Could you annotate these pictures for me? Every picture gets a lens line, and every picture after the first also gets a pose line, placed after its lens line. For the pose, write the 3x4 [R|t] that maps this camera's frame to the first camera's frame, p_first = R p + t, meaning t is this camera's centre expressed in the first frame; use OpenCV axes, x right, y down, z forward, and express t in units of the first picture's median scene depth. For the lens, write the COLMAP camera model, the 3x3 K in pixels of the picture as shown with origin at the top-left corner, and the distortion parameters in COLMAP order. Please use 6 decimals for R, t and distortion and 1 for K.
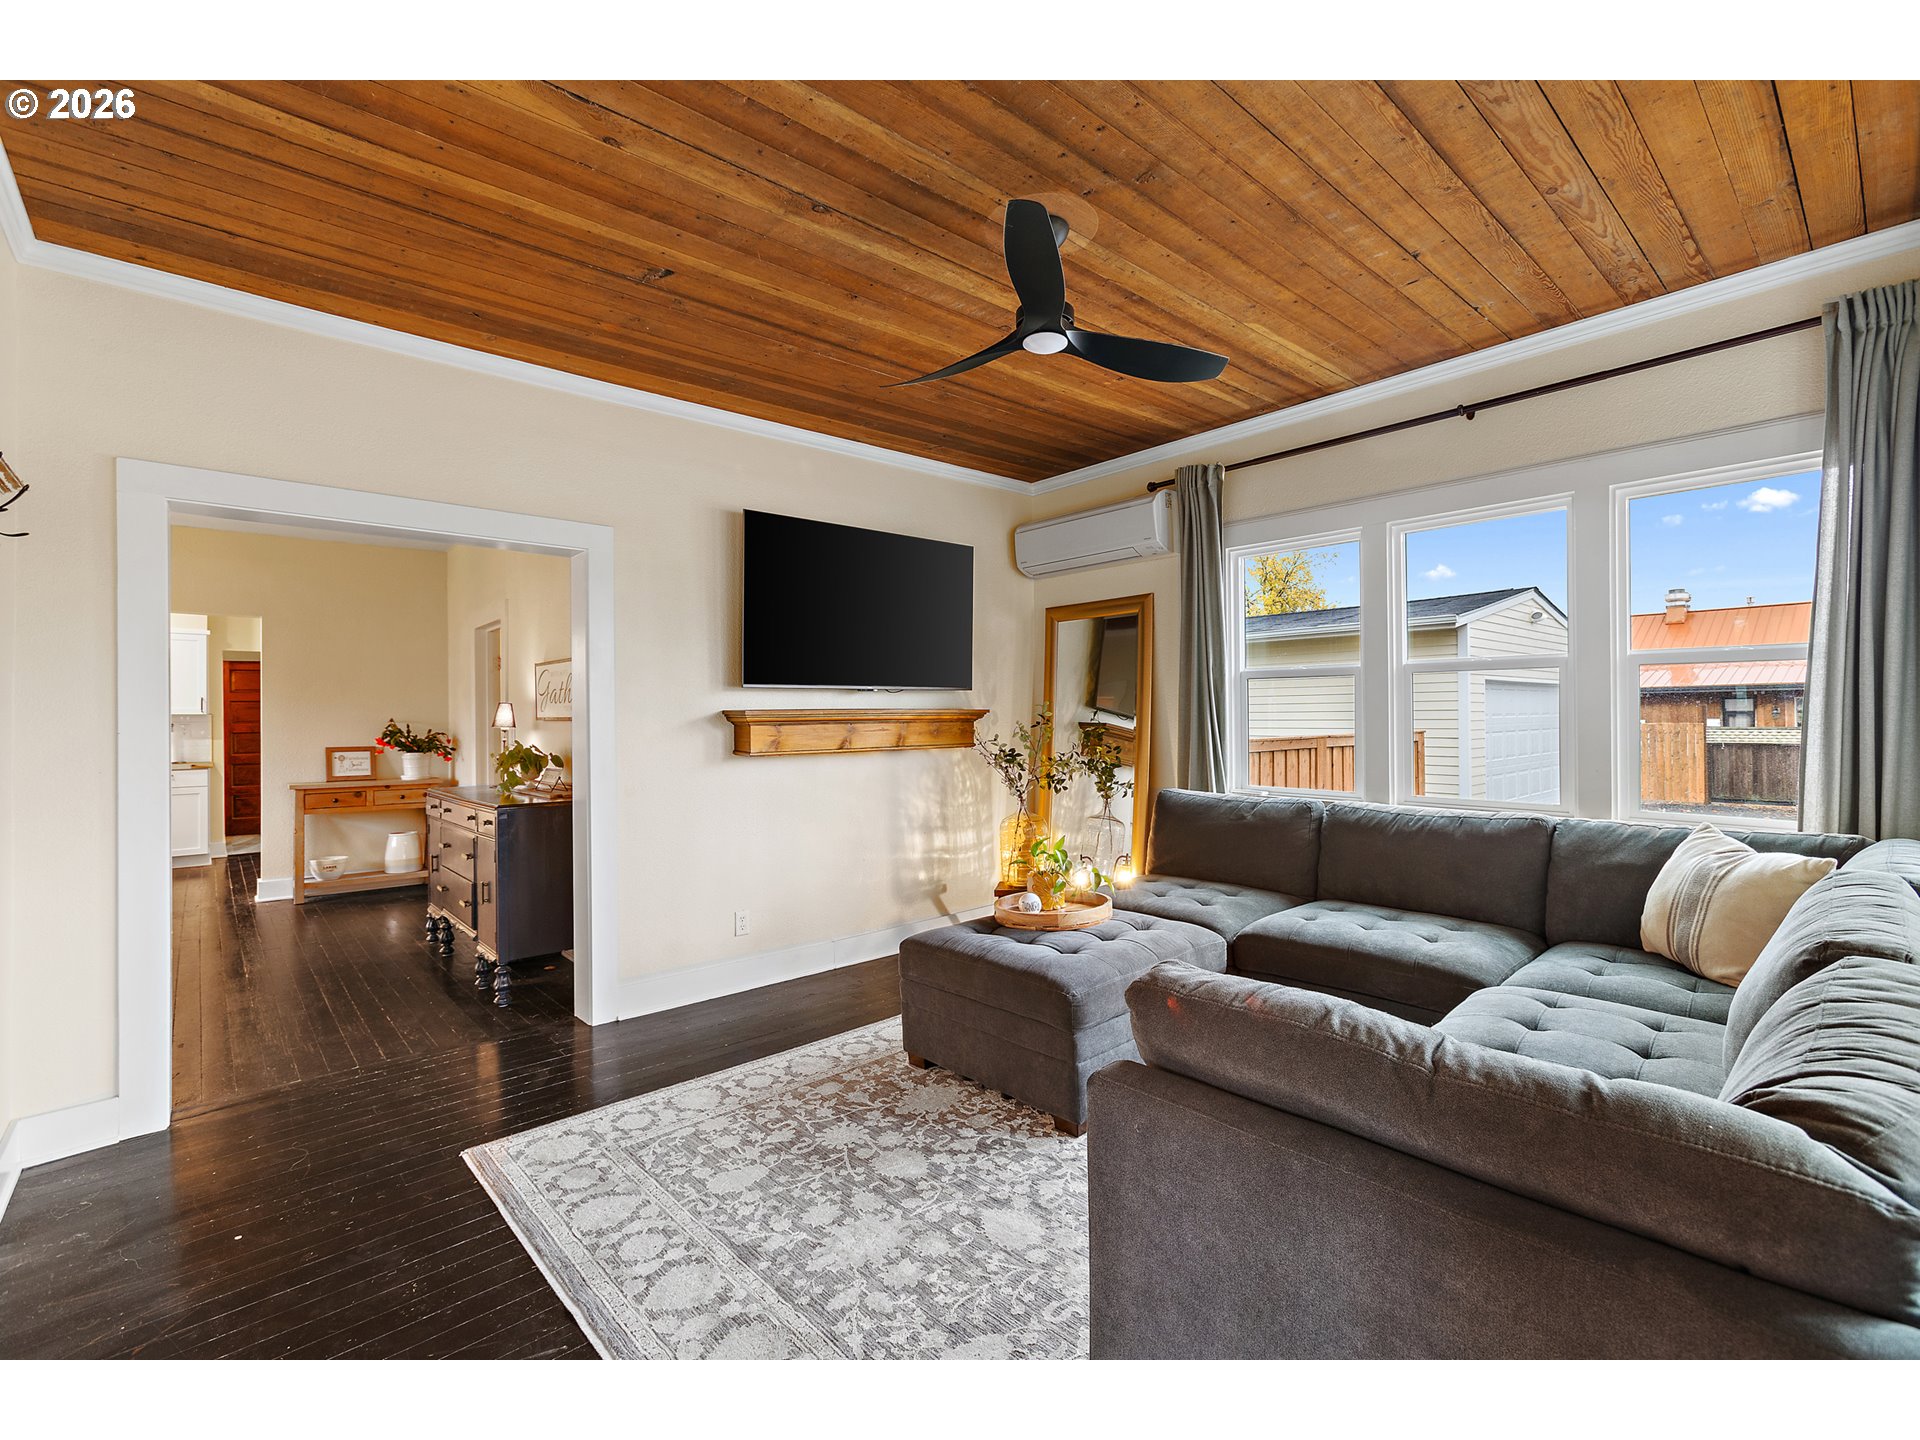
lens RADIAL K [[861.6, 0, 967.0], [0, 861.6, 724.3], [0, 0, 1]] dist [-0.001880, 0.000135]
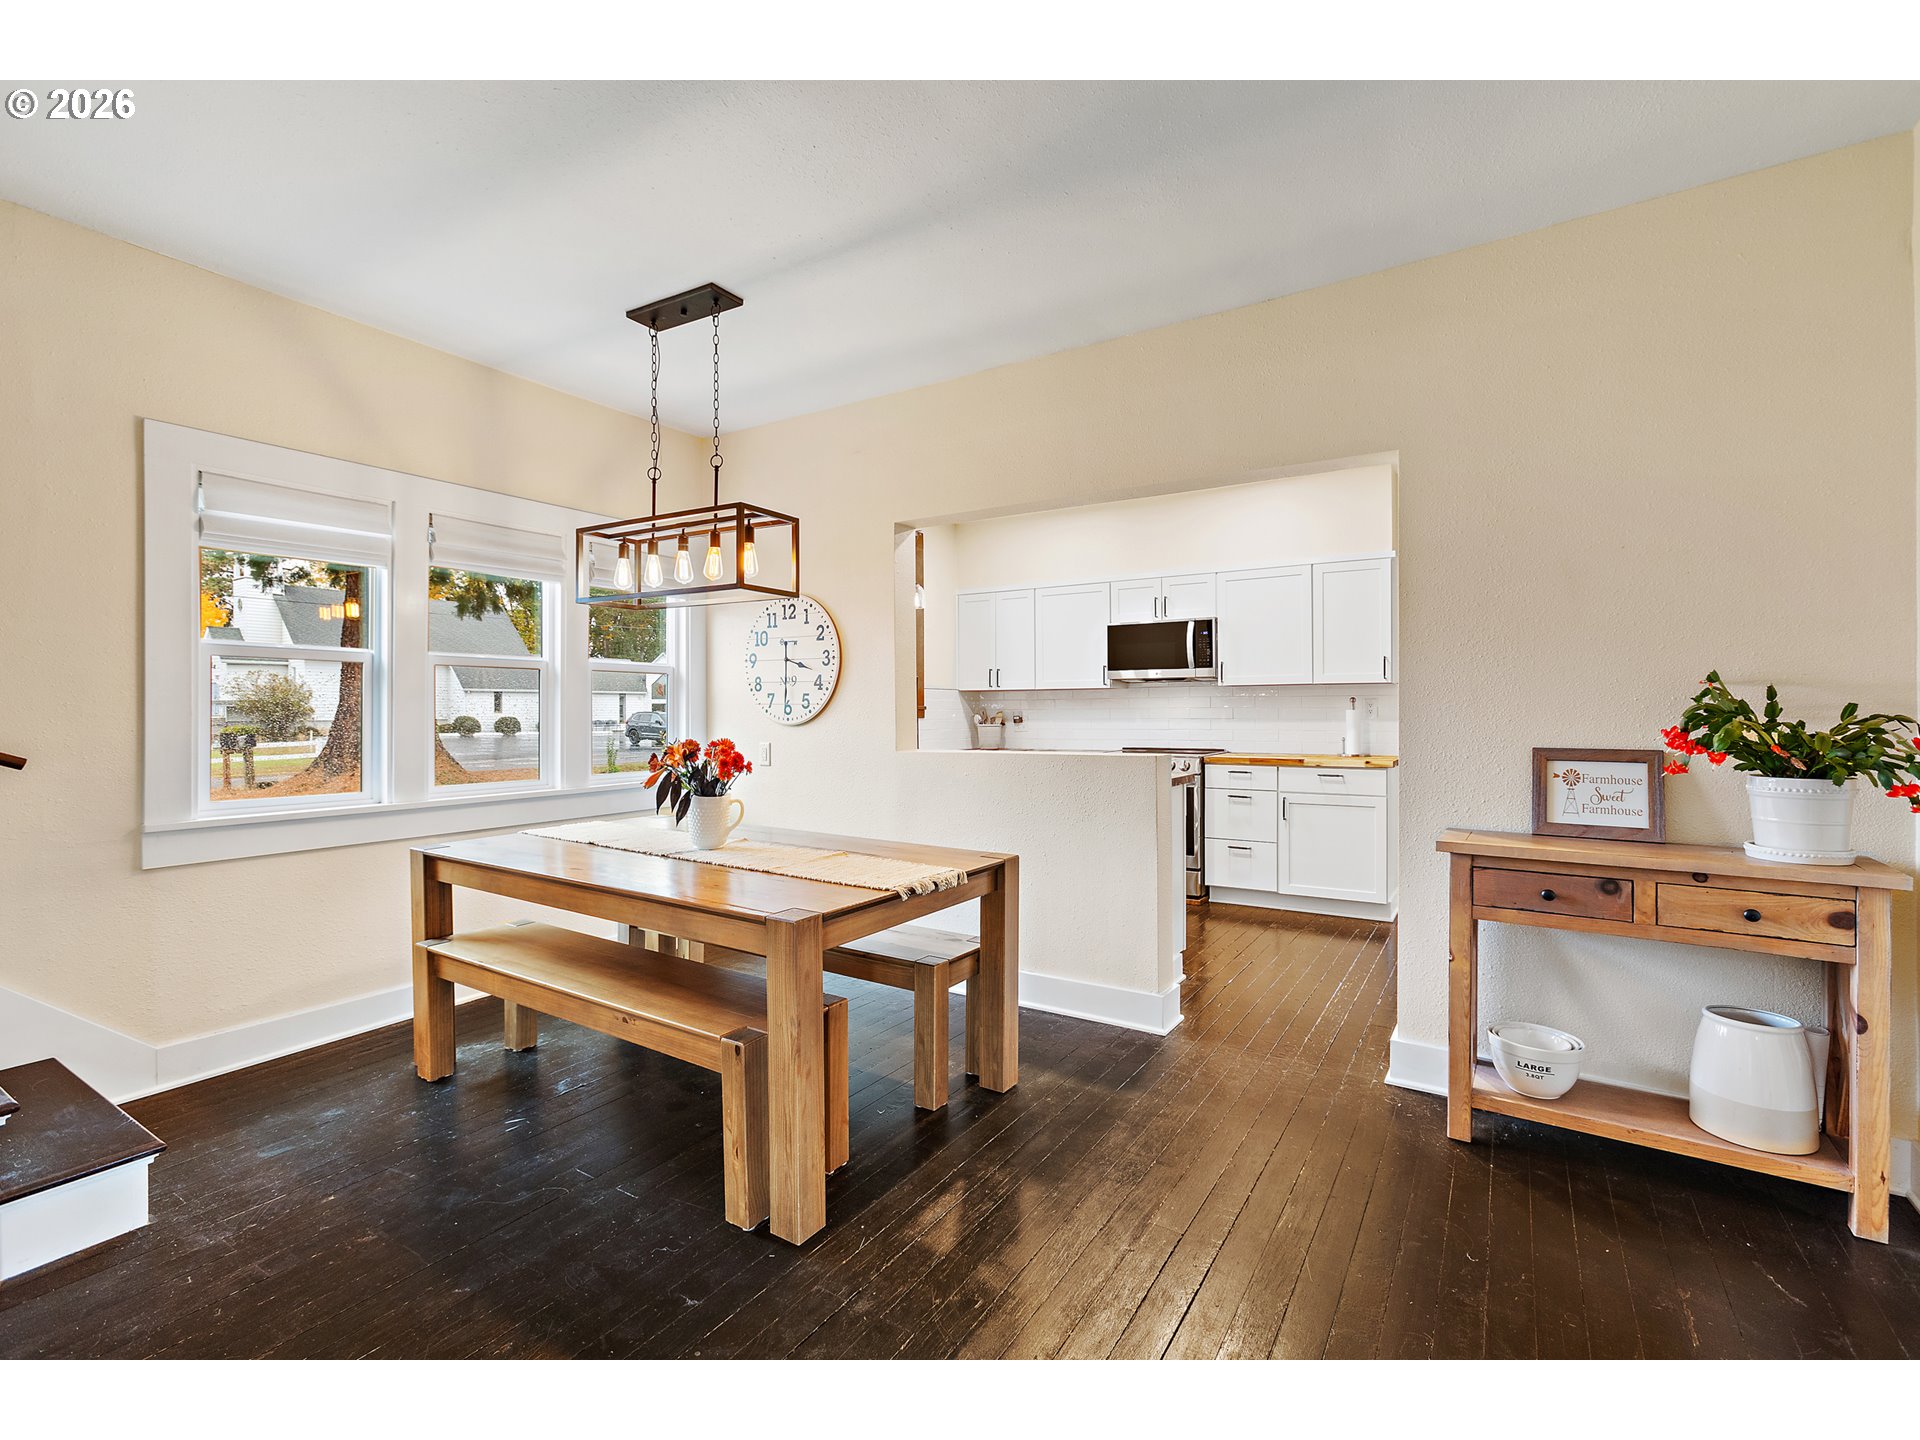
lens RADIAL K [[861.6, 0, 967.8], [0, 861.6, 707.8], [0, 0, 1]] dist [-0.001880, 0.000135]
pose [[0.265272, 0.003113, -0.964168, -0.425029], [0.004076, 0.999982, 0.004350, 0.005165], [0.964165, -0.005084, 0.265255, 0.635254]]
